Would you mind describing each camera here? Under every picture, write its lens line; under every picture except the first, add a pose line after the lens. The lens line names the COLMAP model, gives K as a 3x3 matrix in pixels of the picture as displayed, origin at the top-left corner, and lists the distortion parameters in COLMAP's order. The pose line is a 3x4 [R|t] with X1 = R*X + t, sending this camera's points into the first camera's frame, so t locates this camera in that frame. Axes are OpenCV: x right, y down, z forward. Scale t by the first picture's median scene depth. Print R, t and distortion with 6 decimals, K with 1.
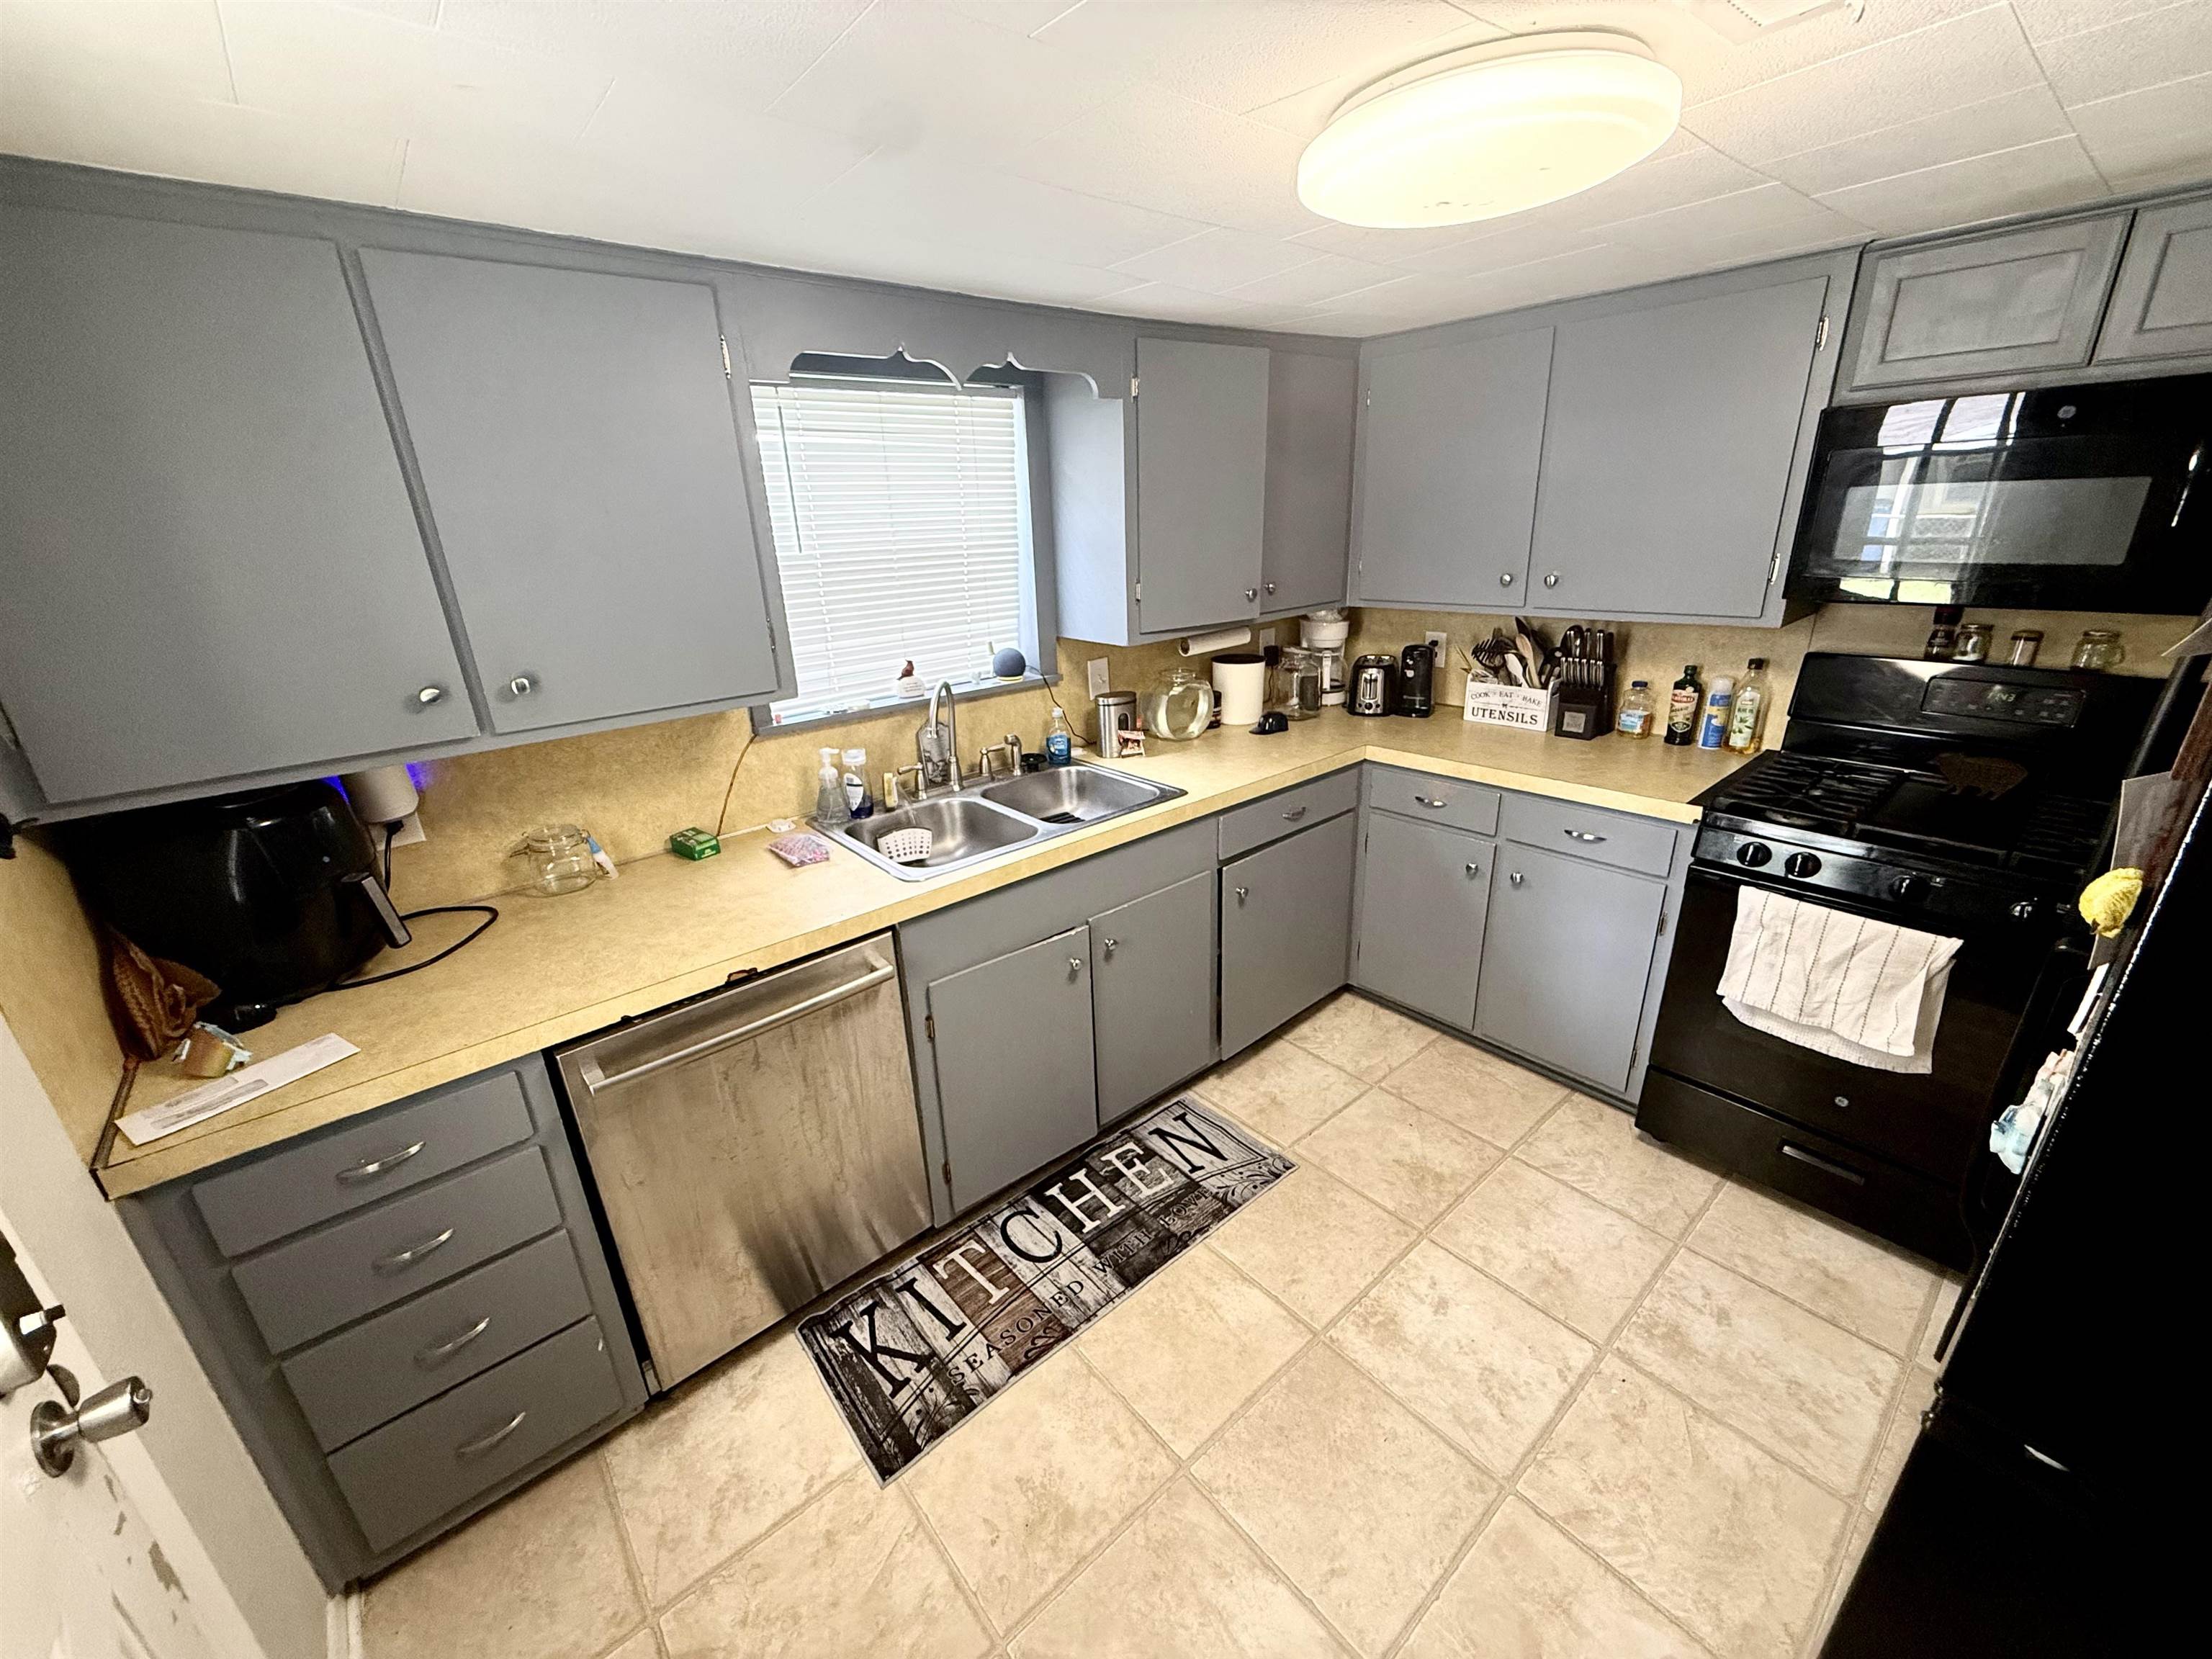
lens RADIAL K [[880.5, 0, 1101.7], [0, 880.5, 832.0], [0, 0, 1]] dist [0.000374, -0.000106]
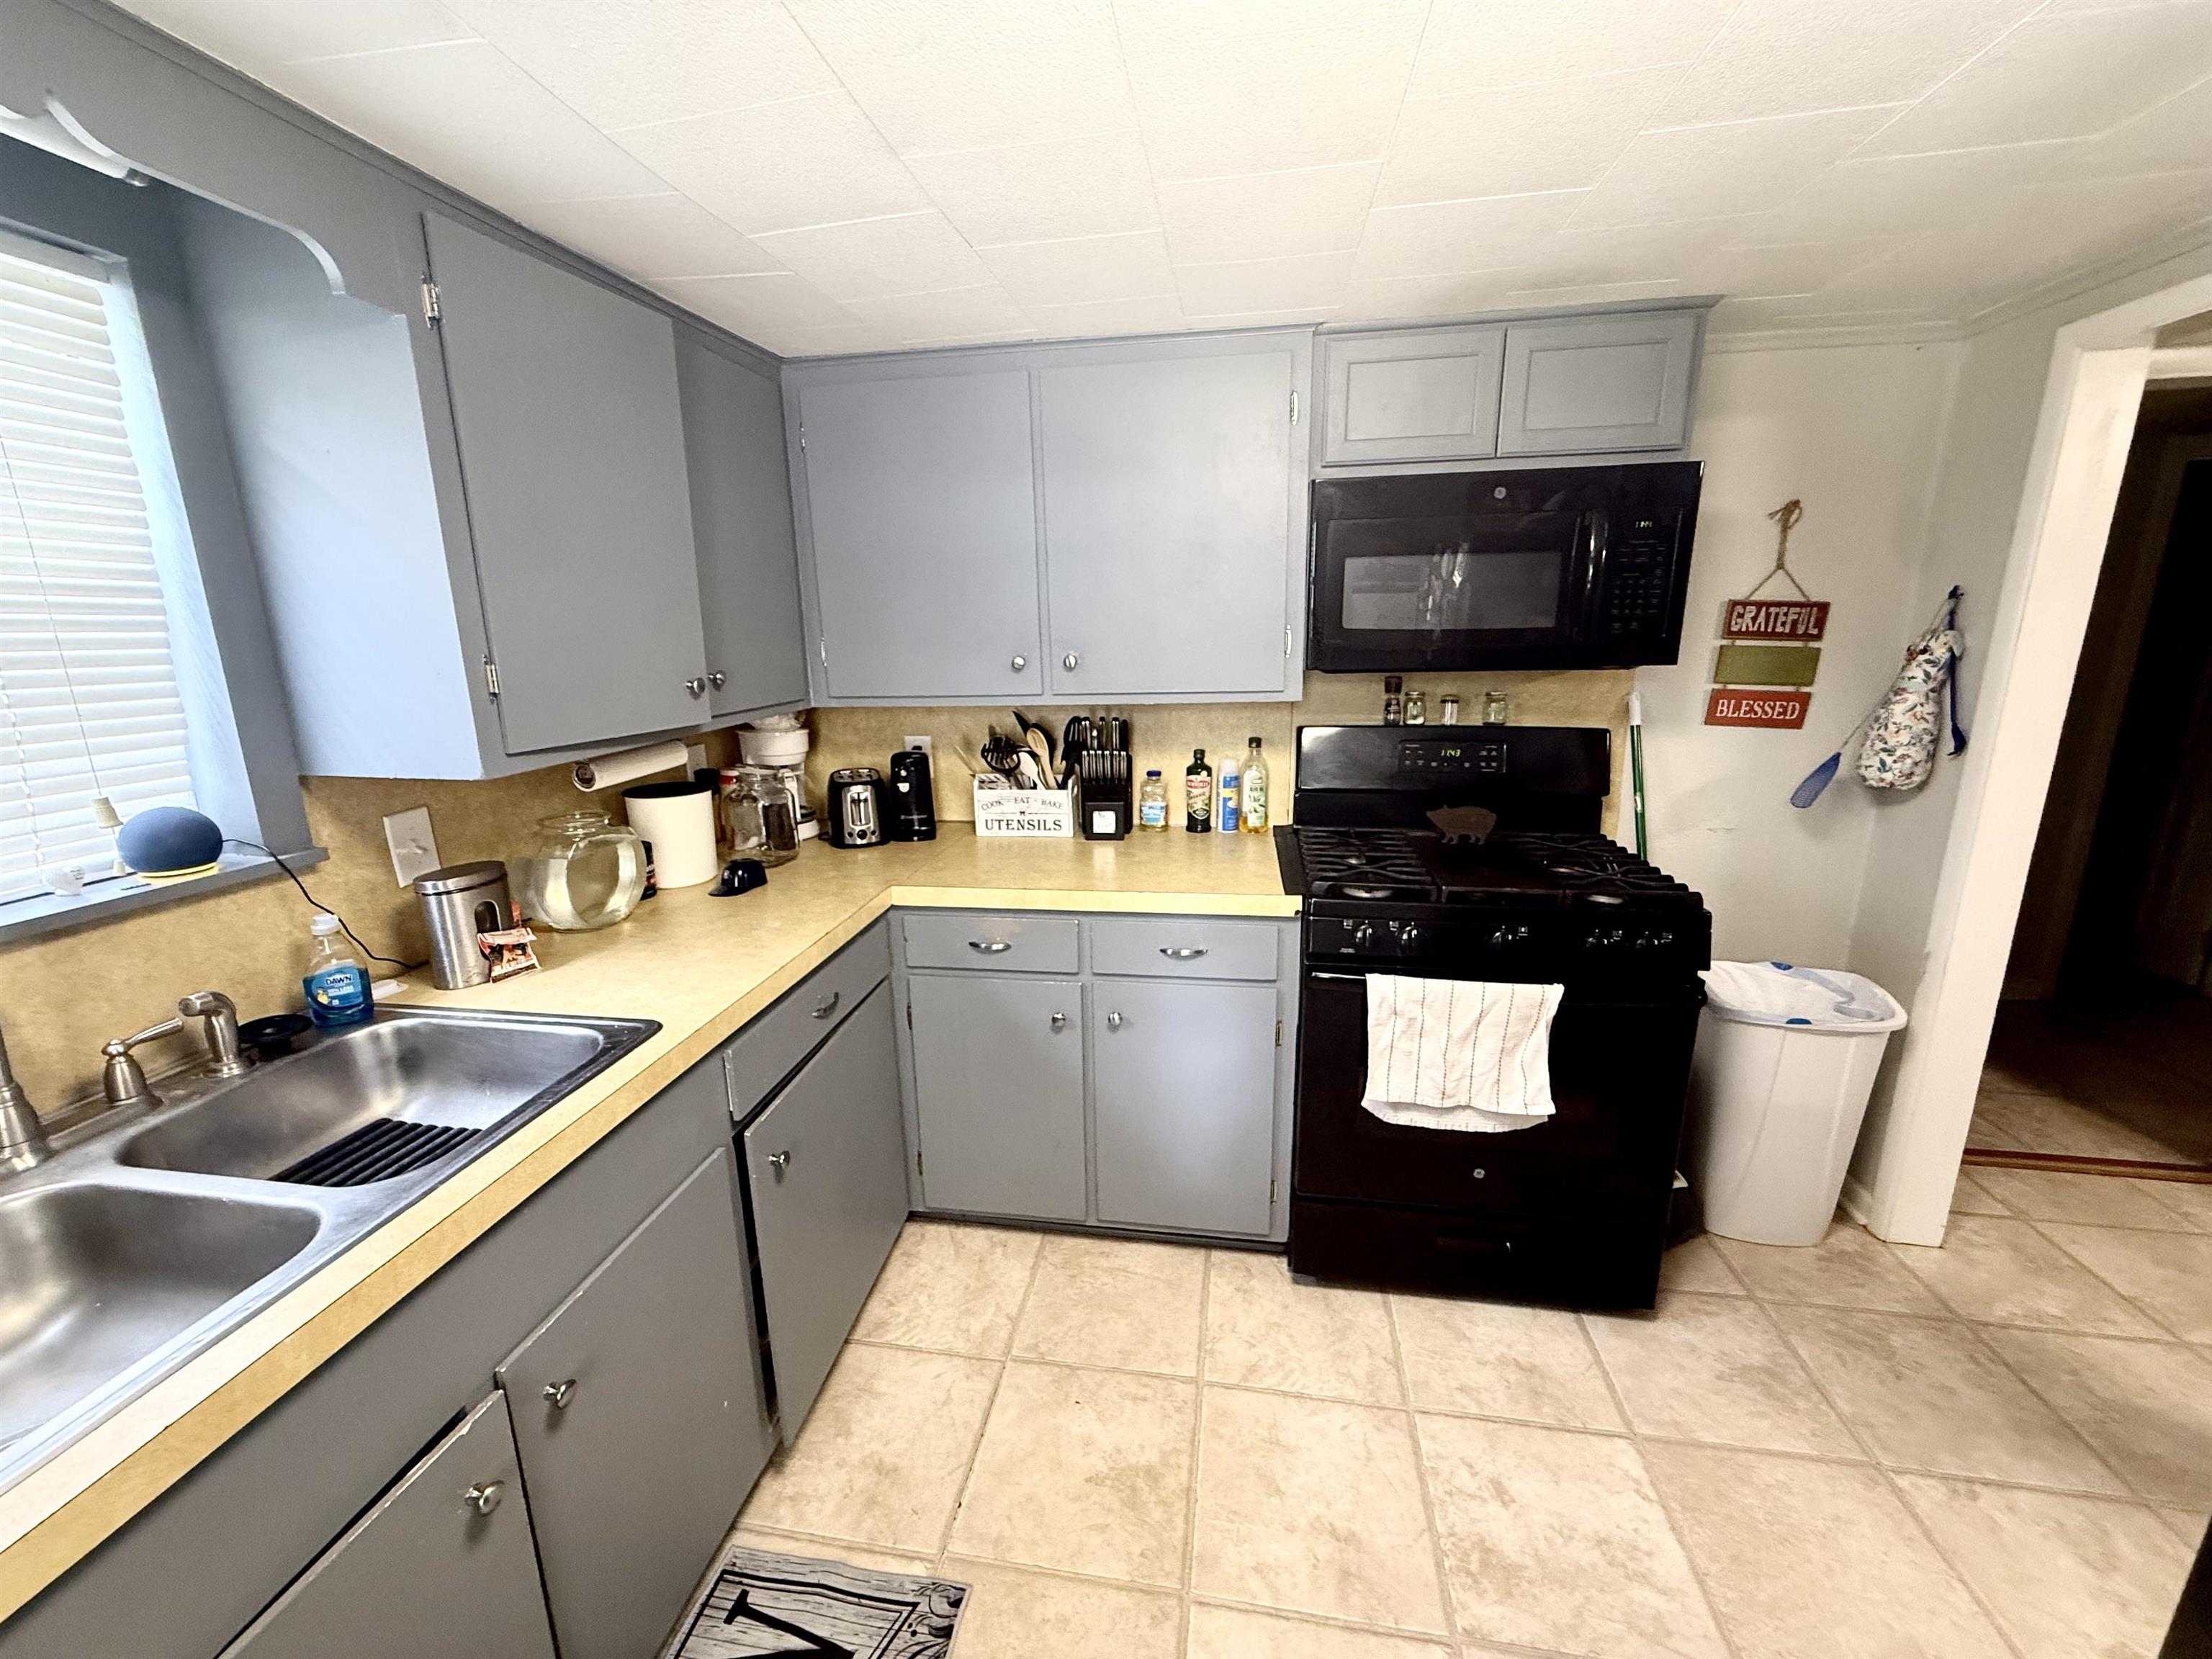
lens RADIAL K [[880.5, 0, 1101.7], [0, 880.5, 832.0], [0, 0, 1]] dist [0.000374, -0.000106]
pose [[0.761696, -0.123960, 0.635966, -0.025789], [0.211817, 0.975237, -0.063603, -0.061042], [-0.612334, 0.183155, 0.769091, 0.334430]]
